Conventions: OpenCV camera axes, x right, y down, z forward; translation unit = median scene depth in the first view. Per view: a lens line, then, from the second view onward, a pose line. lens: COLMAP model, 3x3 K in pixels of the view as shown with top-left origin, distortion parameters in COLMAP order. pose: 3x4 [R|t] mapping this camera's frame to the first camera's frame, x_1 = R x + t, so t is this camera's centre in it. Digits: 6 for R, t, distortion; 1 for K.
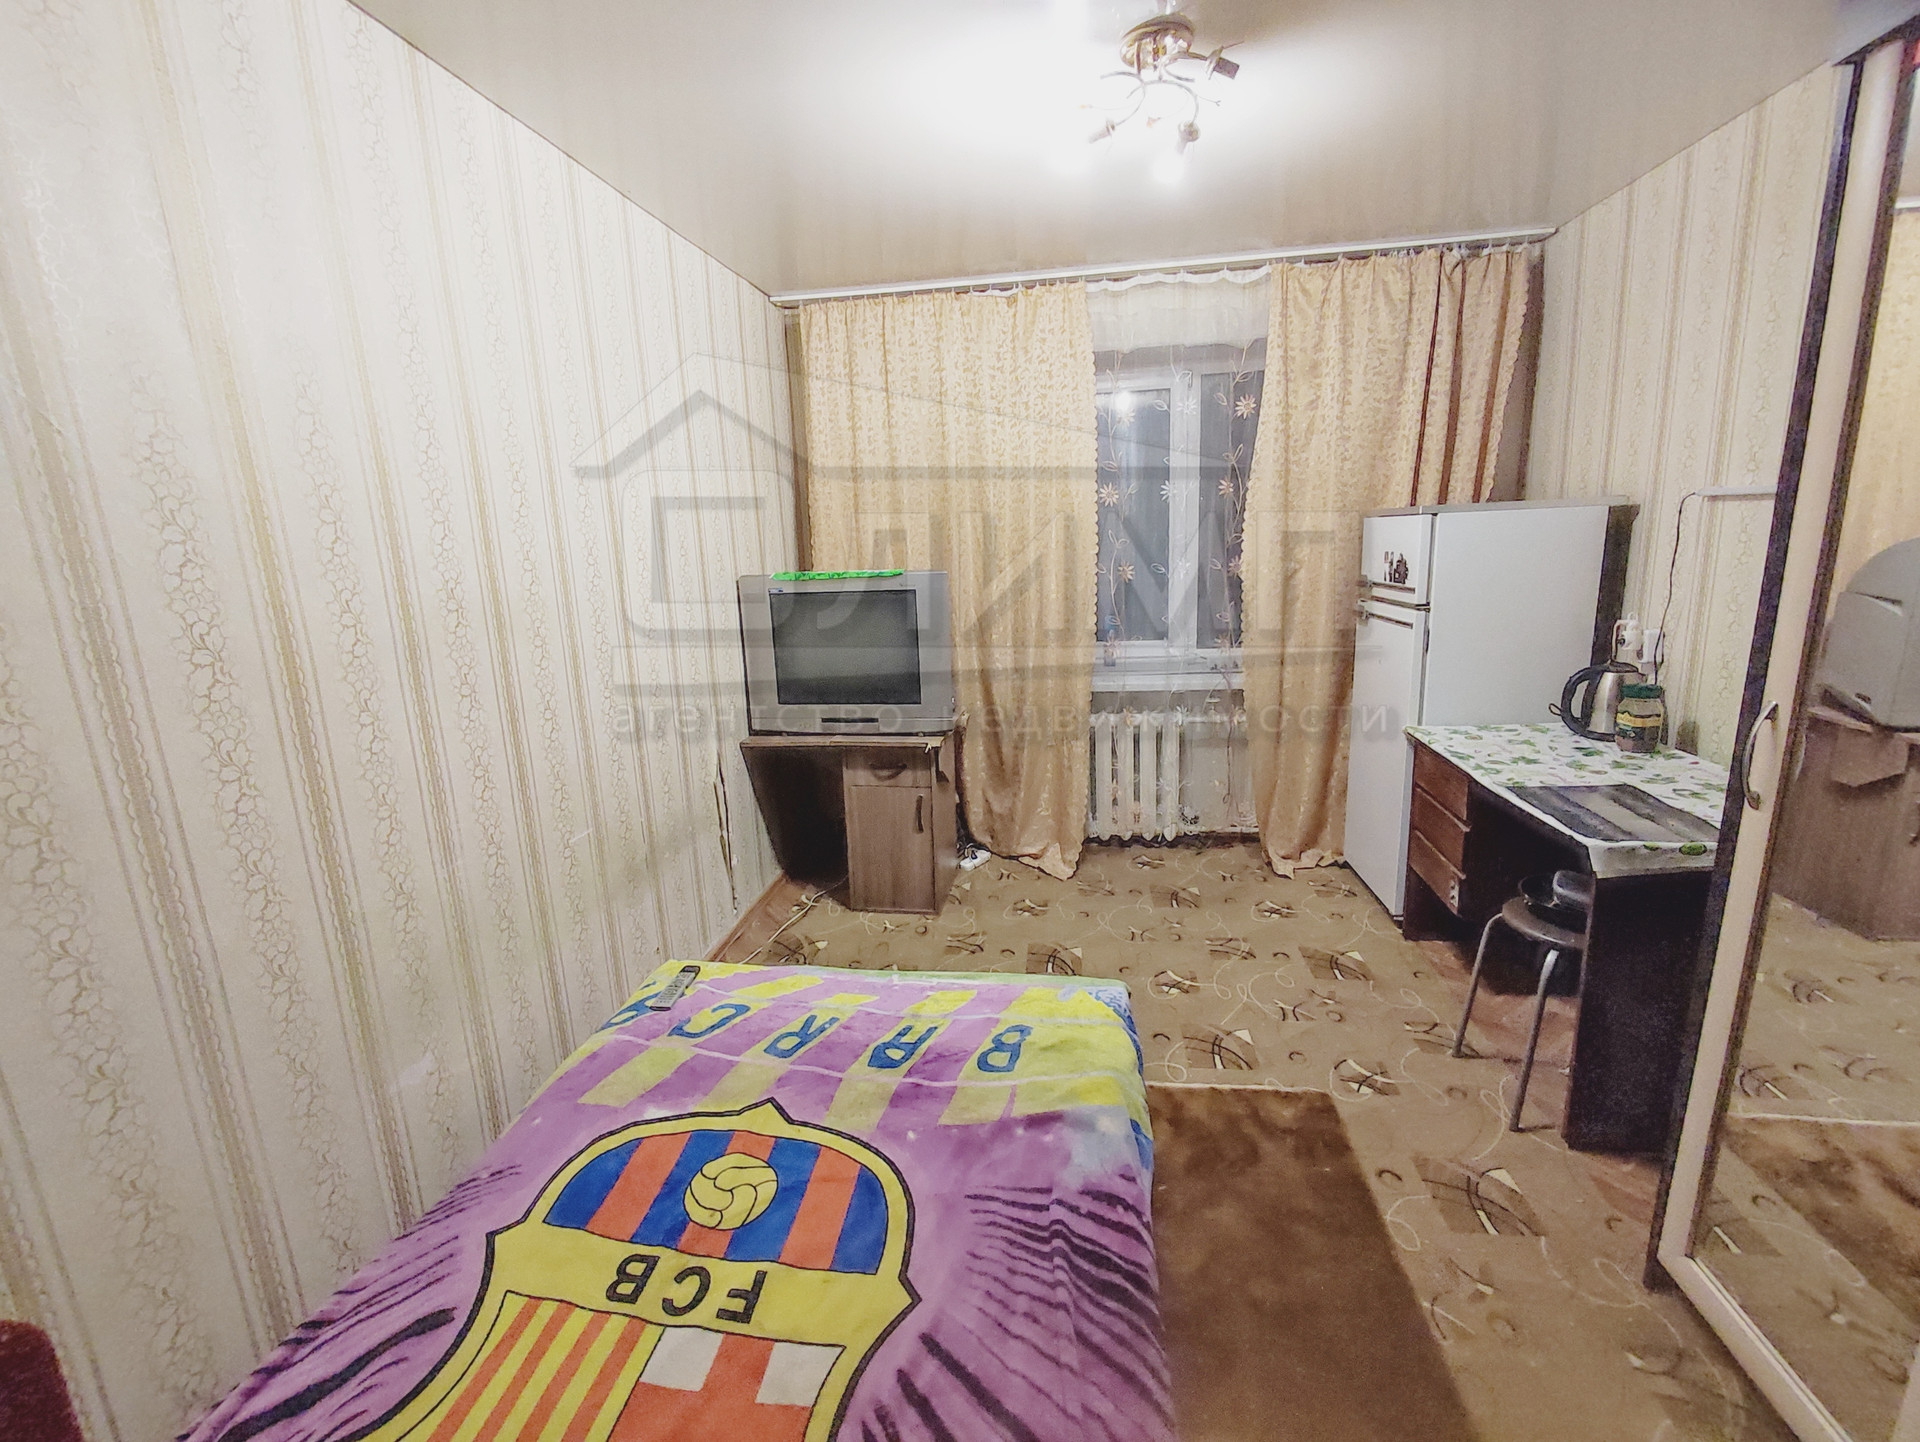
lens RADIAL K [[853.6, 0, 946.6], [0, 853.6, 725.5], [0, 0, 1]] dist [-0.003111, 0.000004]
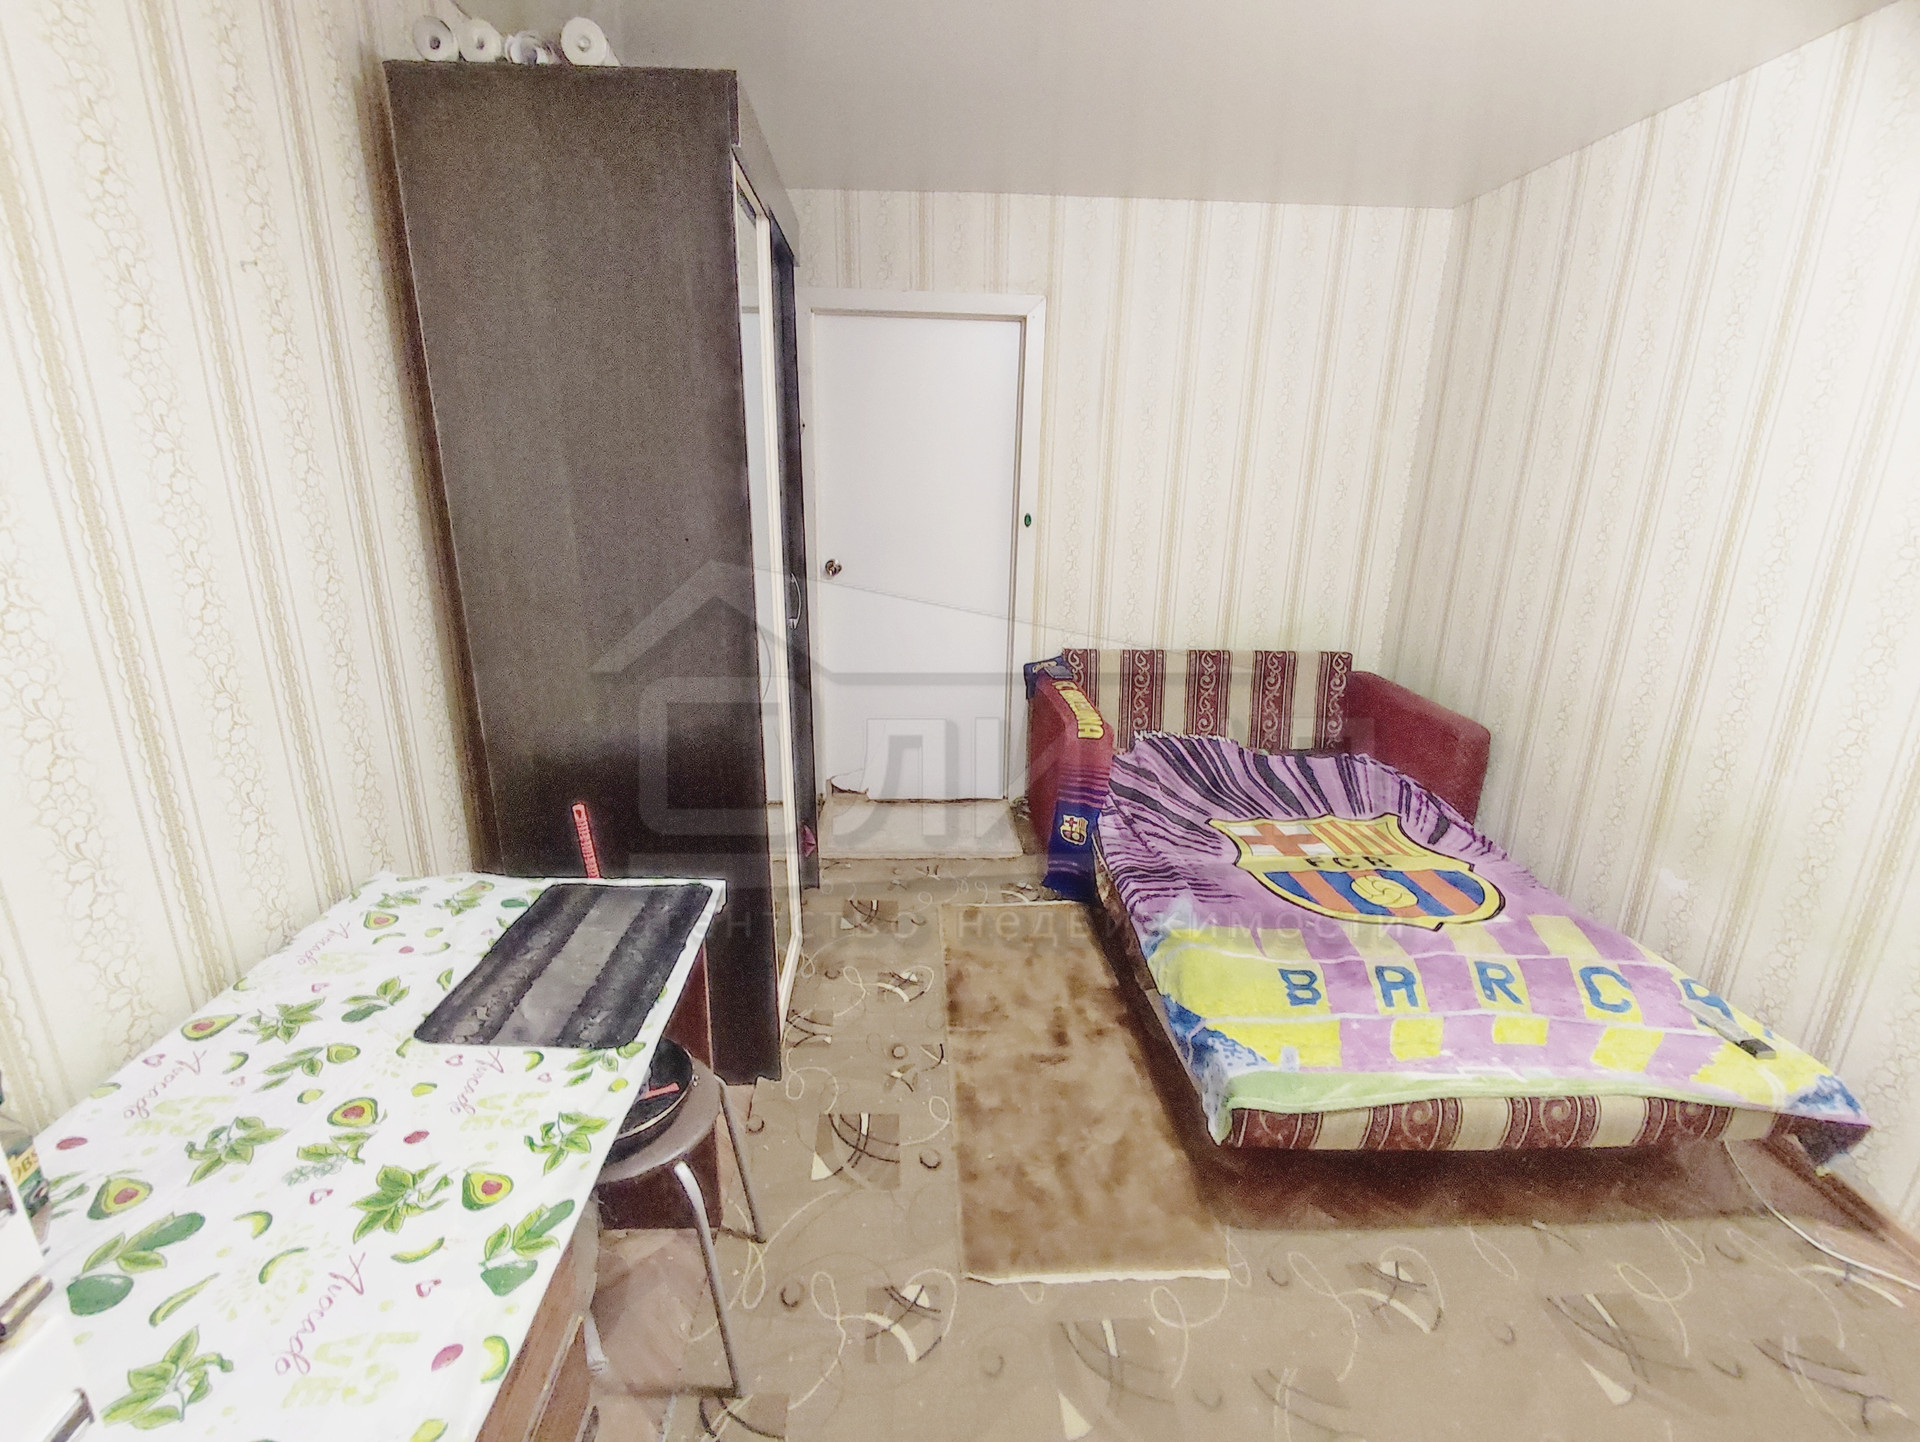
lens RADIAL K [[853.6, 0, 945.9], [0, 853.6, 725.5], [0, 0, 1]] dist [-0.003111, 0.000004]
pose [[-0.982226, 0.081544, -0.169065, 0.702019], [-0.012471, 0.870364, 0.492250, -0.449196], [0.187288, 0.485609, -0.853878, 1.786624]]
